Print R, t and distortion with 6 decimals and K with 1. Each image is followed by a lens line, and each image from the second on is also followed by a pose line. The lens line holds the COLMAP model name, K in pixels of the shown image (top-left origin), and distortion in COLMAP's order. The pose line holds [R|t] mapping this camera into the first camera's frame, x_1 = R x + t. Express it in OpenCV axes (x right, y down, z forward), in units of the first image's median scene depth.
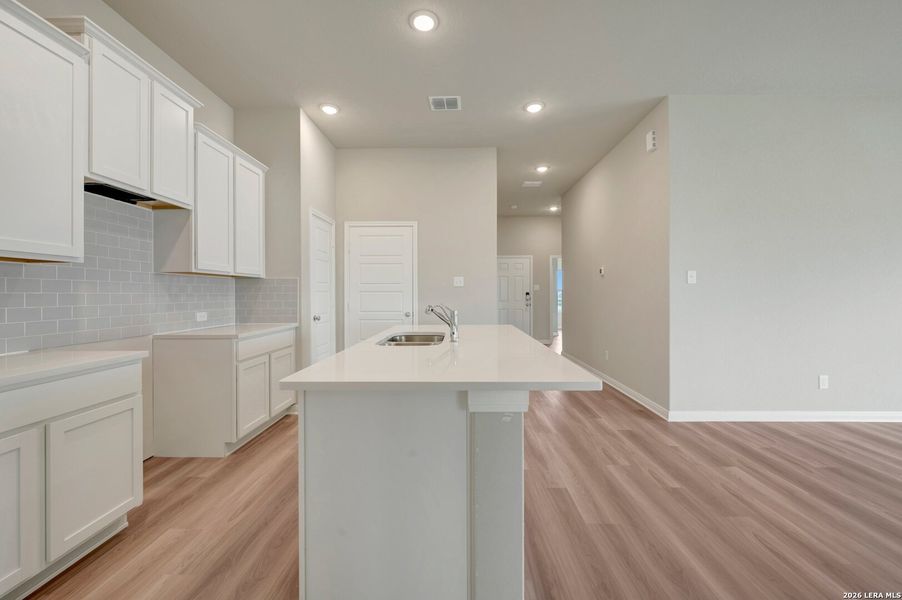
lens RADIAL K [[357.9, 0, 454.1], [0, 357.9, 292.4], [0, 0, 1]] dist [0.000020, -0.000128]
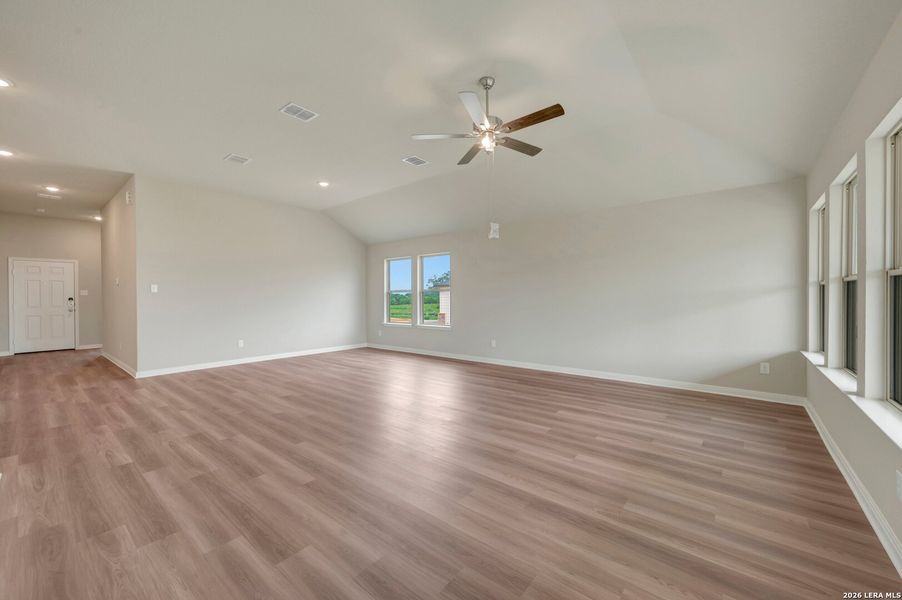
lens RADIAL K [[356.1, 0, 455.2], [0, 356.1, 299.3], [0, 0, 1]] dist [-0.002525, -0.000382]
pose [[0.617305, -0.009679, 0.786664, 0.252009], [0.002887, 0.999945, 0.010037, -0.005995], [-0.786719, -0.003925, 0.617299, -1.195203]]
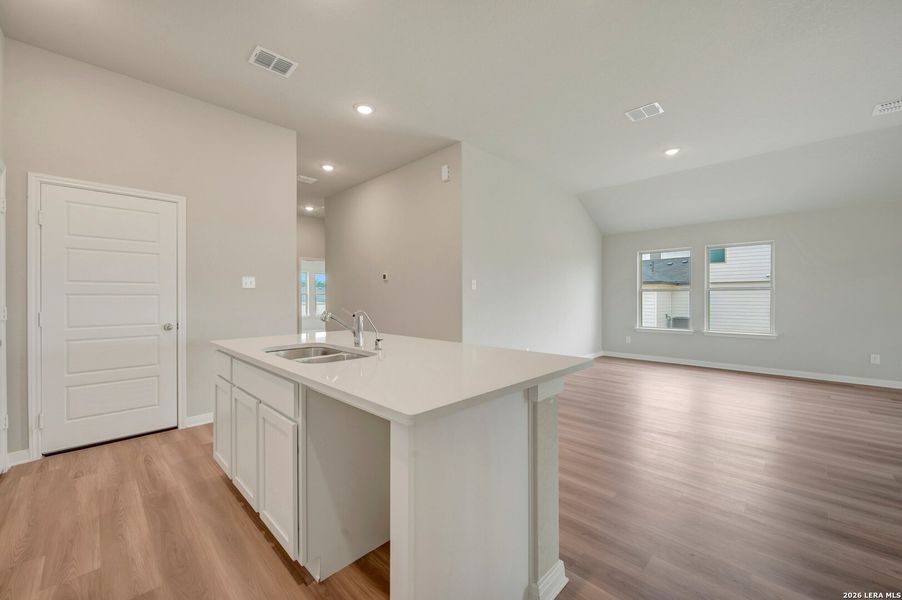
lens RADIAL K [[355.5, 0, 453.3], [0, 355.5, 297.4], [0, 0, 1]] dist [-0.001063, 0.000367]
pose [[0.684831, -0.001271, 0.728701, -0.375946], [-0.001951, 0.999992, 0.003578, 0.000103], [-0.728699, -0.003872, 0.684823, 0.168816]]
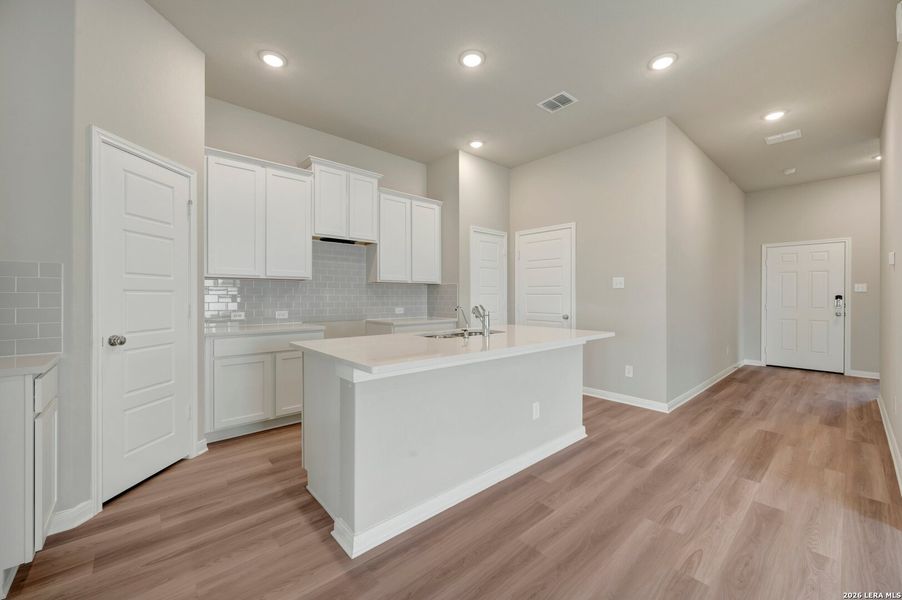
lens RADIAL K [[355.5, 0, 453.3], [0, 355.5, 297.4], [0, 0, 1]] dist [-0.001063, 0.000367]
pose [[0.680297, 0.005982, -0.732912, 0.562589], [-0.000668, 0.999971, 0.007542, -0.000520], [0.732936, -0.004641, 0.680281, 0.140682]]
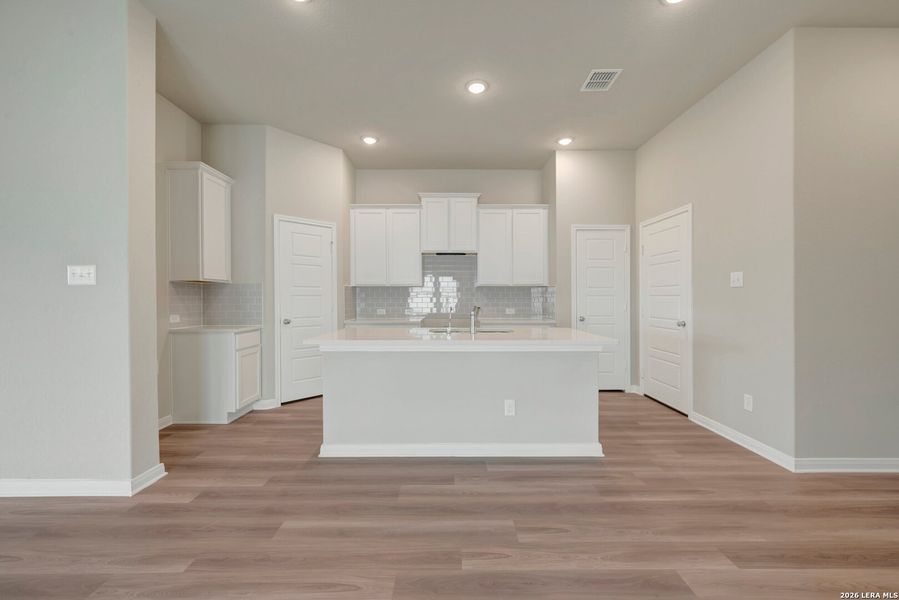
lens RADIAL K [[357.8, 0, 449.5], [0, 357.8, 300.0], [0, 0, 1]] dist [-0.000853, -0.000222]
pose [[0.026956, 0.007968, -0.999605, 0.953803], [0.004511, 0.999957, 0.008092, 0.000076], [0.999626, -0.004728, 0.026919, 0.679065]]
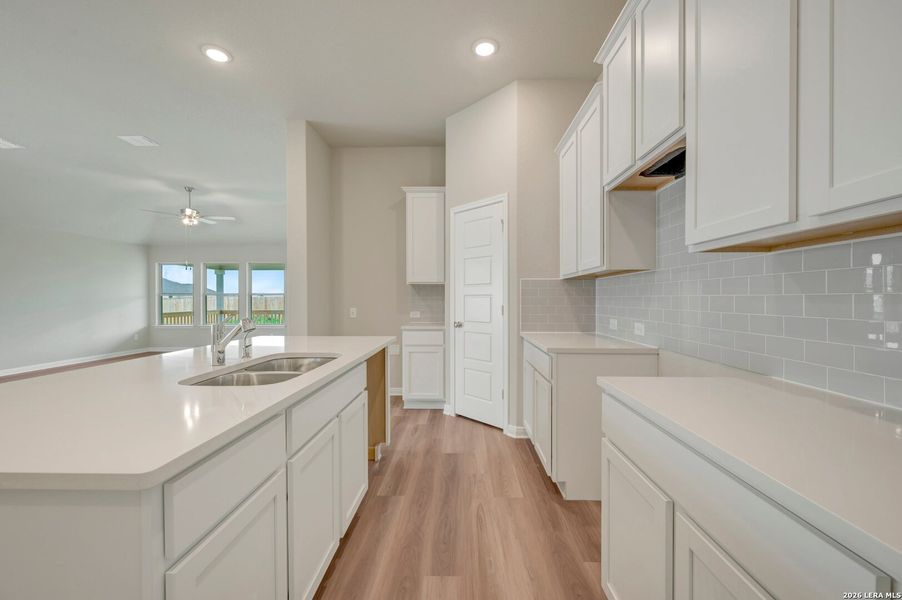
lens RADIAL K [[356.1, 0, 455.2], [0, 356.1, 299.3], [0, 0, 1]] dist [-0.002525, -0.000382]
pose [[-0.999980, 0.003321, 0.005398, -0.338270], [0.003290, 0.999978, -0.005686, 0.010821], [-0.005417, -0.005668, -0.999969, 1.265490]]
